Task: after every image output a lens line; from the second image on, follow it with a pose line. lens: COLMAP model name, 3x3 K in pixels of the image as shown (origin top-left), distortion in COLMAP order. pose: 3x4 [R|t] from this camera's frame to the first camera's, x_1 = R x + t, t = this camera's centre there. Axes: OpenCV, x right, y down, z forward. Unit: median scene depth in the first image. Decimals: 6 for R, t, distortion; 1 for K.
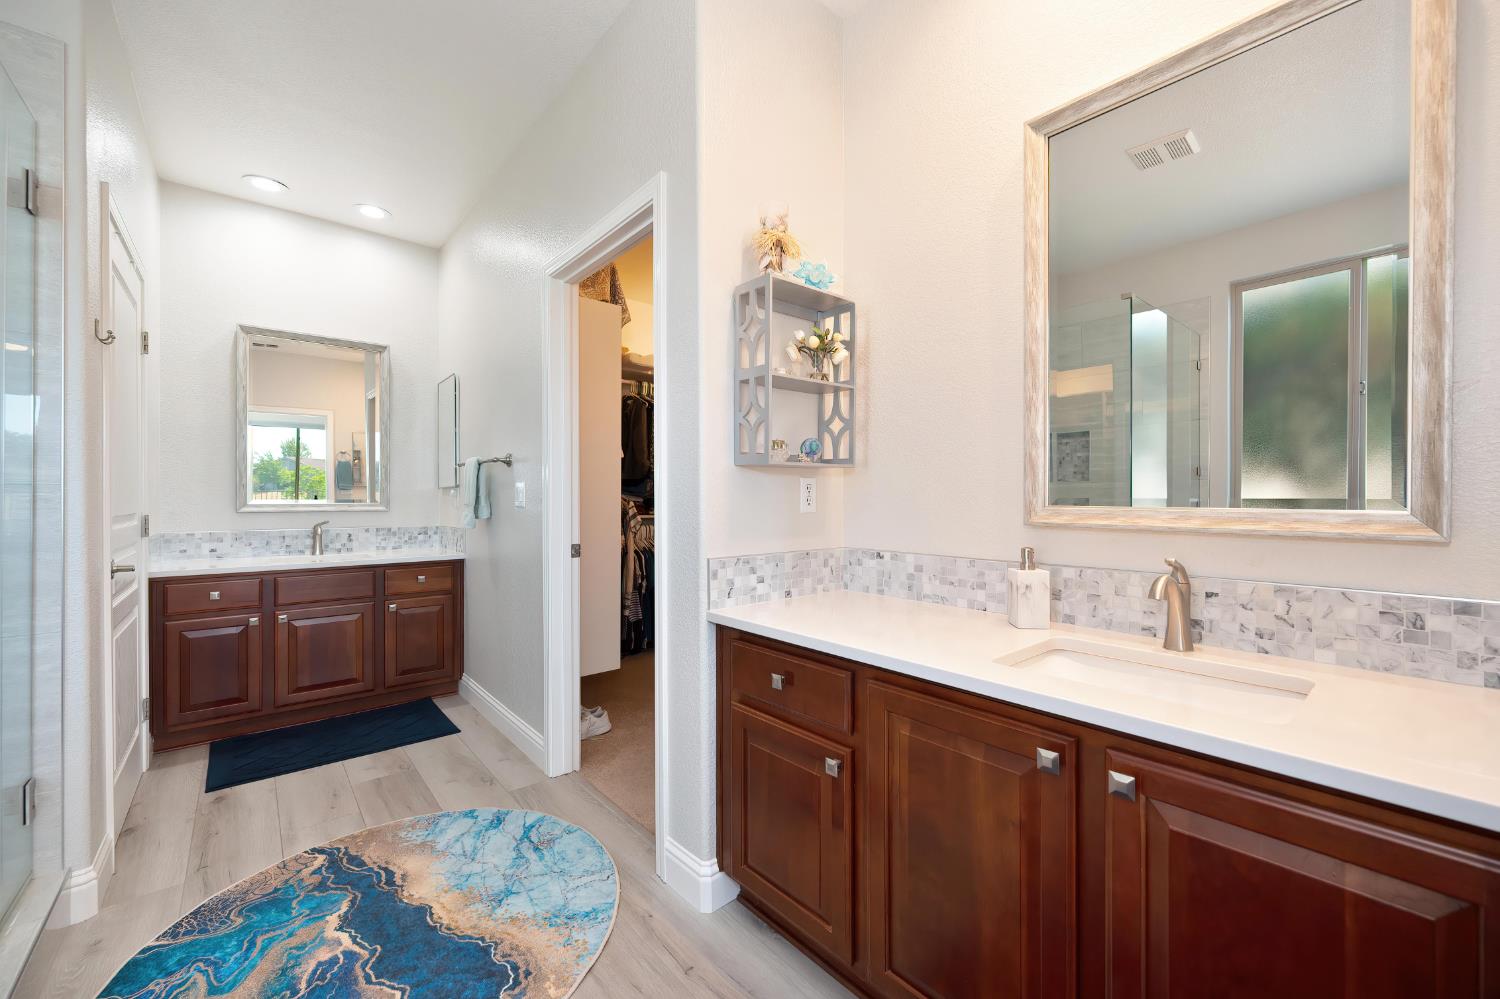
lens RADIAL K [[596.3, 0, 750.0], [0, 596.3, 499.5], [0, 0, 1]] dist [-0.001148, -0.000078]
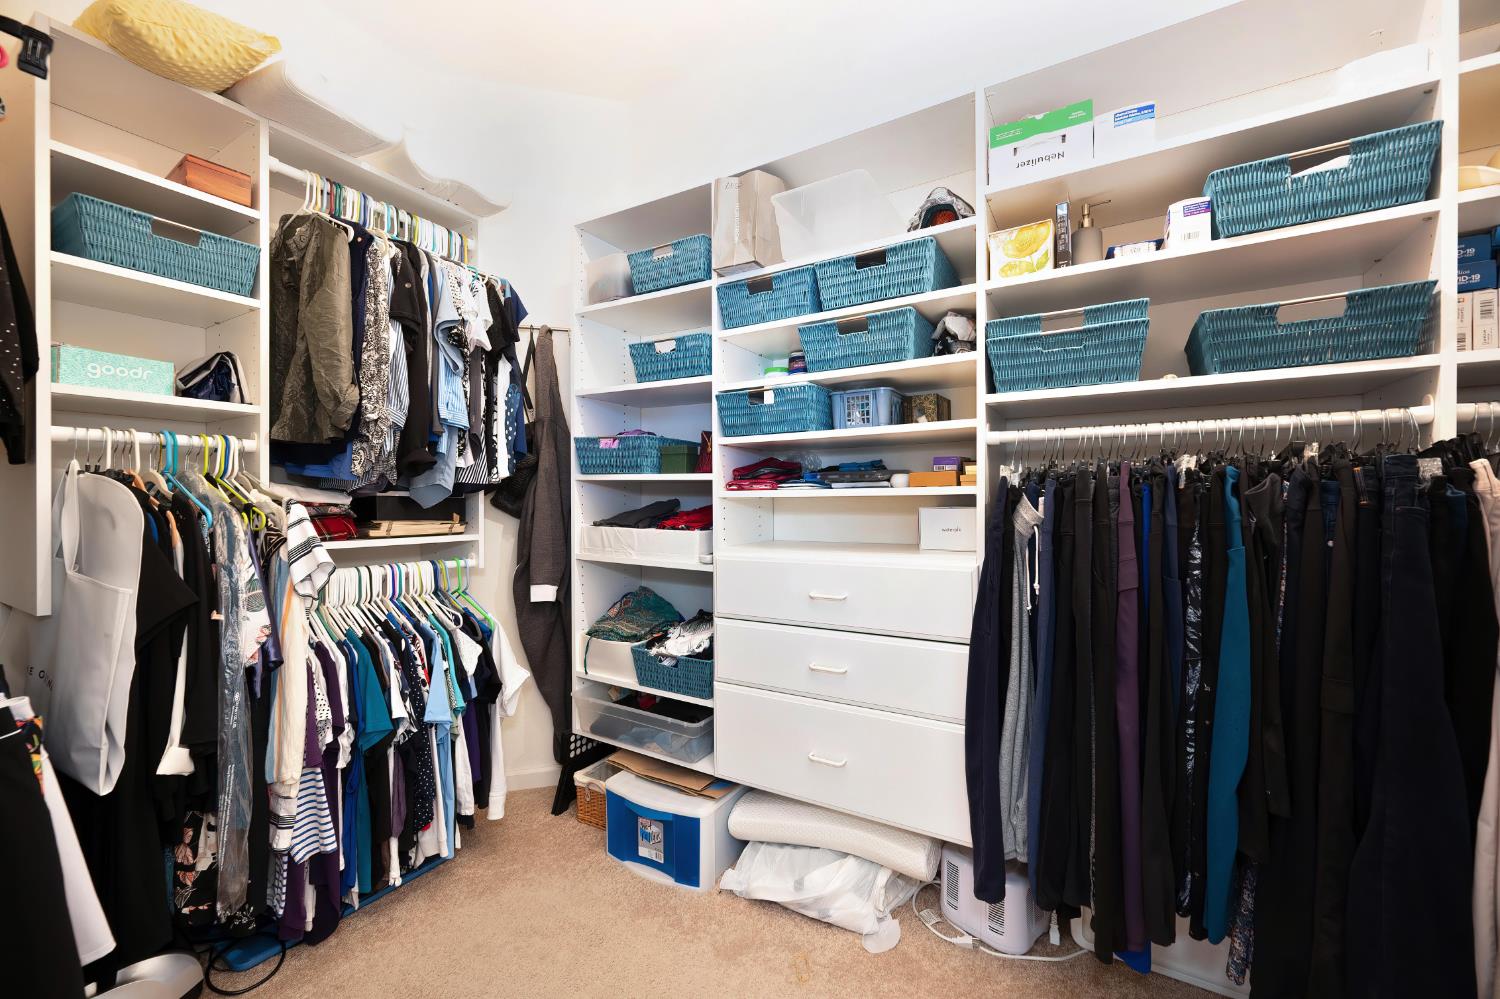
lens RADIAL K [[596.3, 0, 750.0], [0, 596.3, 499.5], [0, 0, 1]] dist [-0.001148, -0.000078]
pose [[0.945721, -0.007846, 0.324886, -0.065479], [0.007883, 0.999968, 0.001204, 0.001906], [-0.324885, 0.001423, 0.945752, 0.592976]]
